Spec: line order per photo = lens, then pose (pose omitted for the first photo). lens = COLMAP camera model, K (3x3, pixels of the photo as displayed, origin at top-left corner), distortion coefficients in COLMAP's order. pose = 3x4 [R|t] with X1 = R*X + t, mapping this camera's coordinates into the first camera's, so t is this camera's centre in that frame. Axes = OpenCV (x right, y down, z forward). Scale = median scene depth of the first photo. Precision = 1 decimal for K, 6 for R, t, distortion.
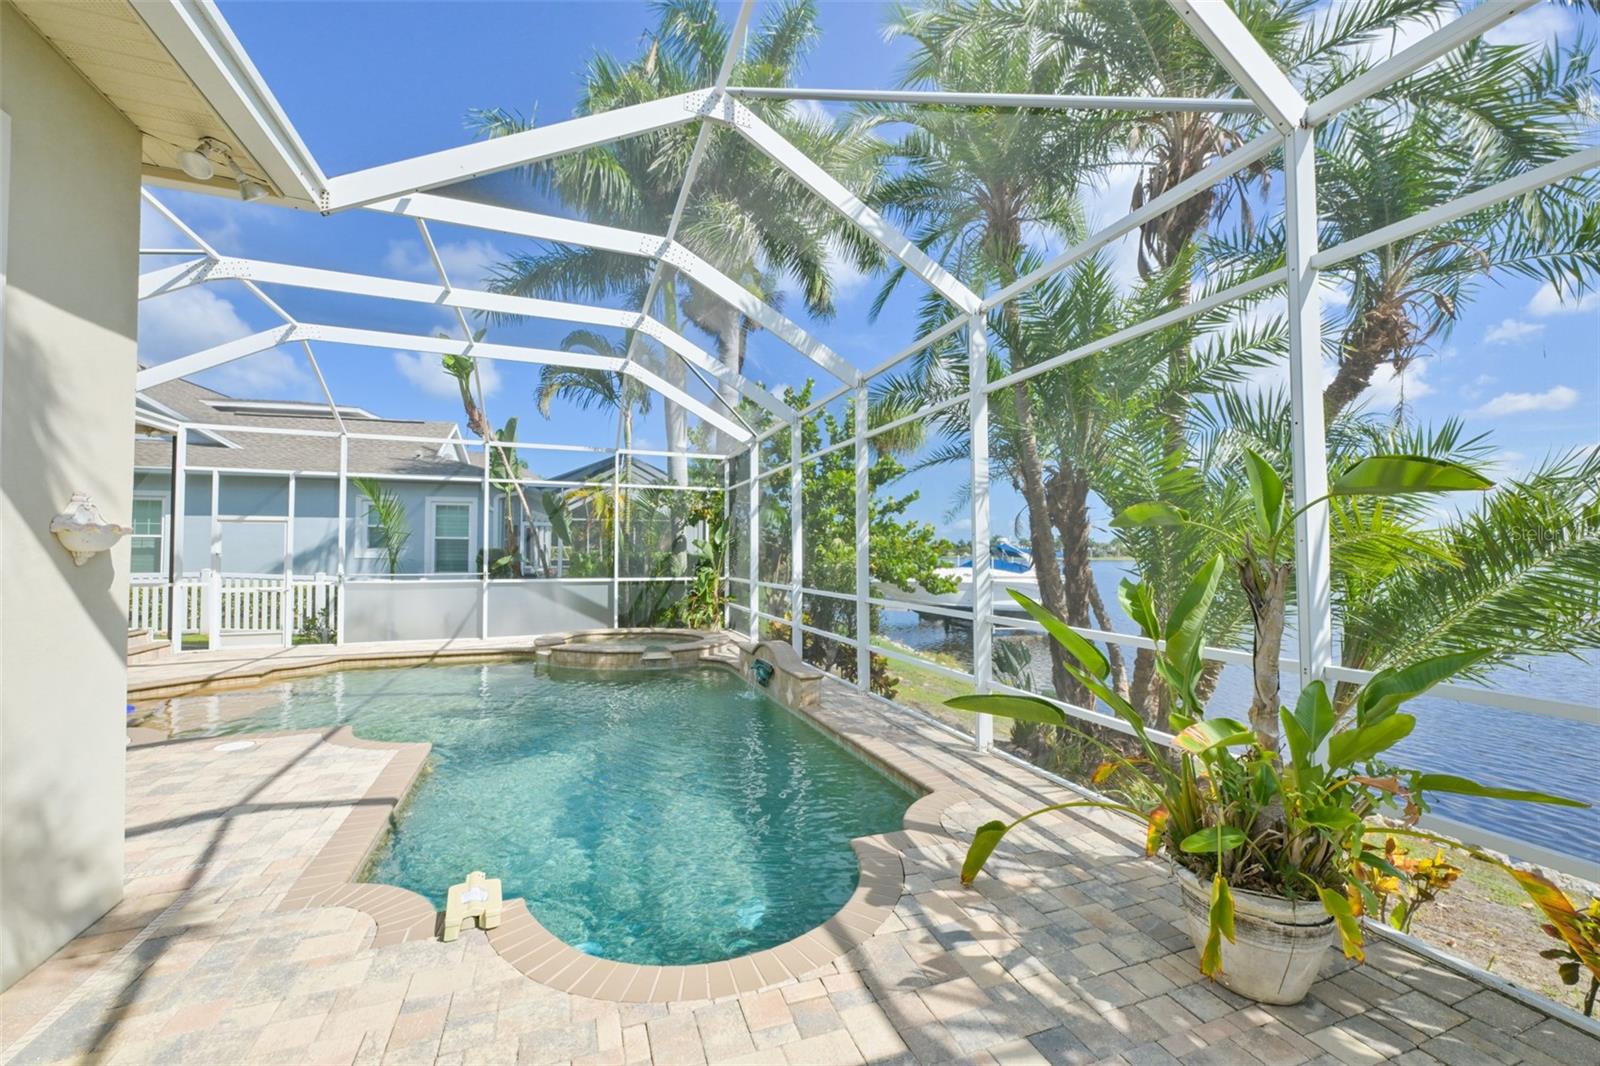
lens RADIAL K [[631.9, 0, 801.3], [0, 631.9, 536.3], [0, 0, 1]] dist [-0.001763, 0.000042]
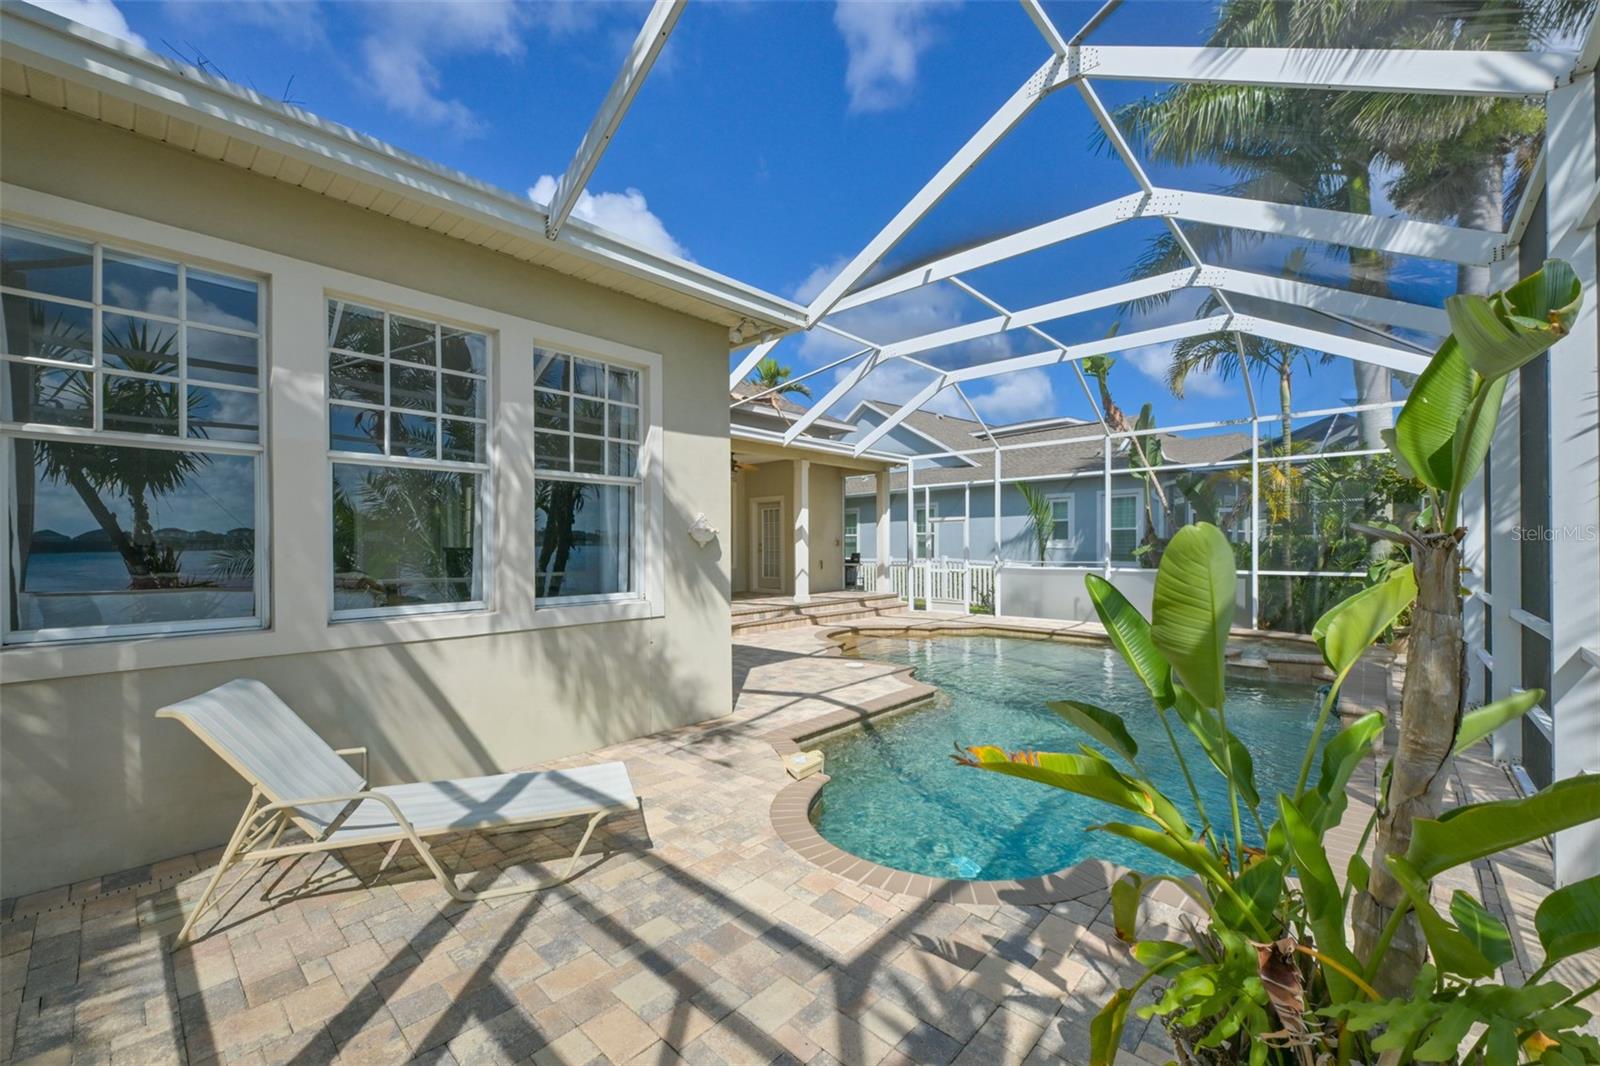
lens RADIAL K [[642.0, 0, 799.3], [0, 642.0, 545.1], [0, 0, 1]] dist [0.000586, 0.000048]
pose [[0.447083, -0.006609, -0.894468, 0.257830], [0.031565, 0.999466, 0.008393, 0.007231], [0.893935, -0.031987, 0.447053, 0.088731]]
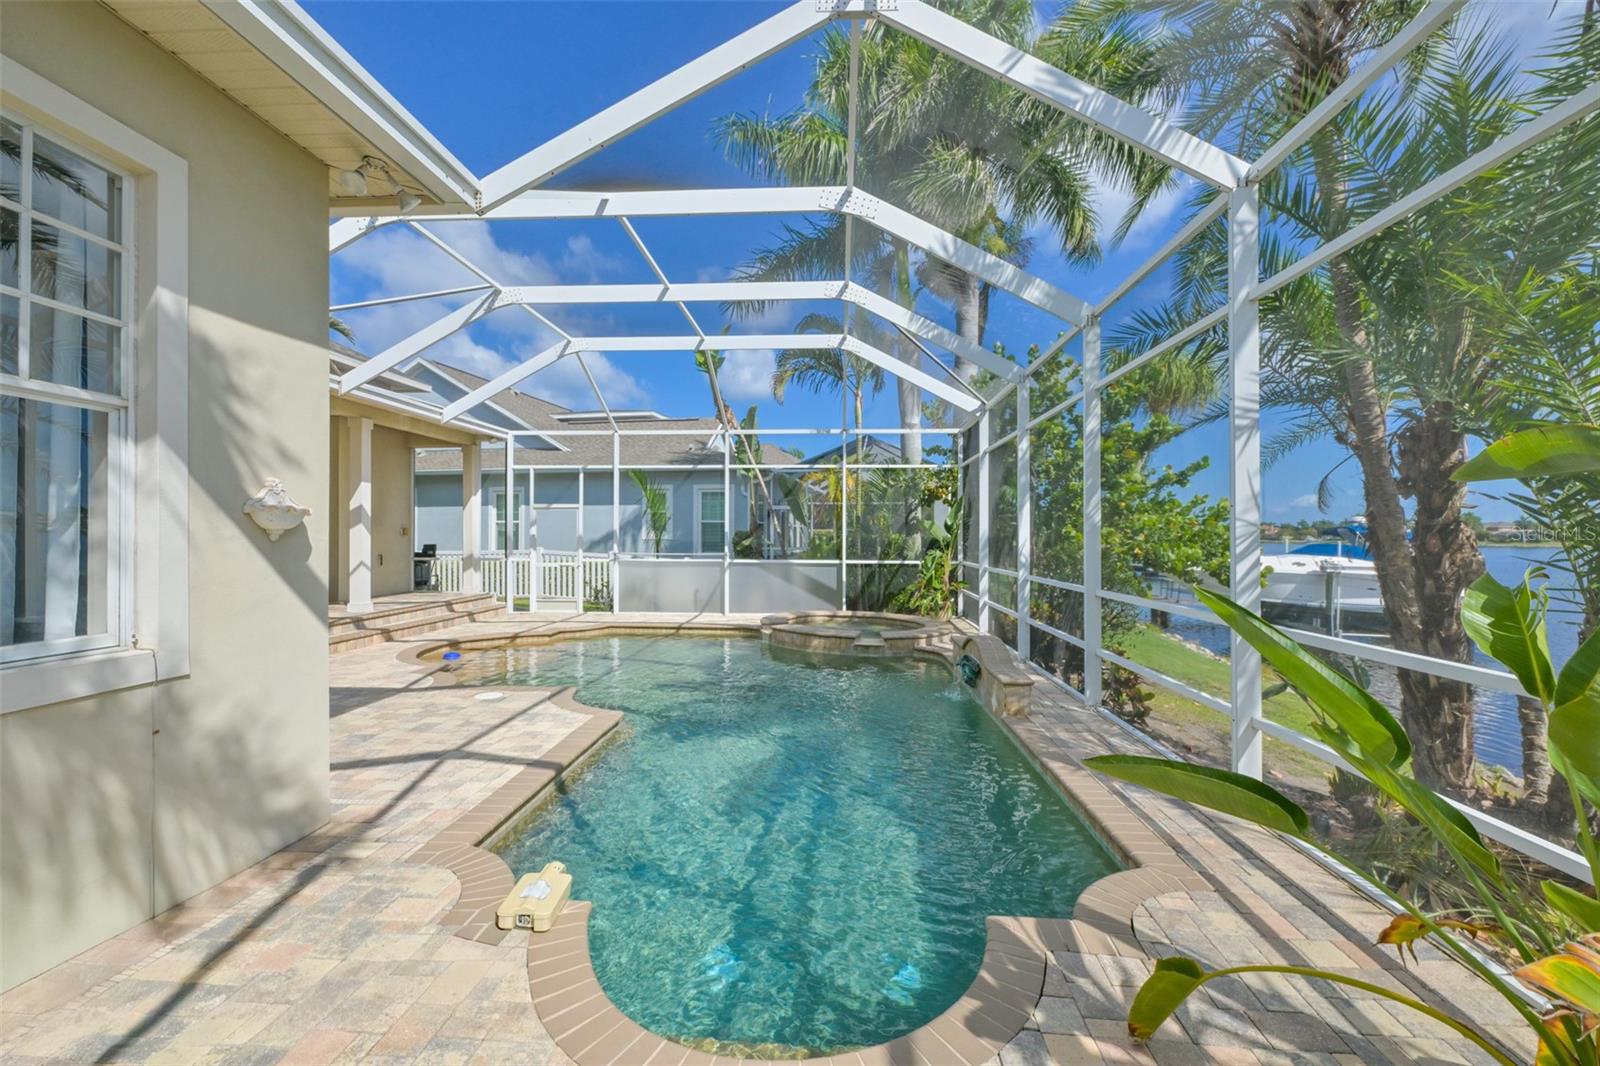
lens RADIAL K [[631.9, 0, 801.3], [0, 631.9, 536.3], [0, 0, 1]] dist [-0.001763, 0.000042]
pose [[0.911283, 0.001409, -0.411779, 0.067549], [0.009611, 0.999649, 0.024690, 0.004733], [0.411669, -0.026458, 0.910949, 0.089470]]
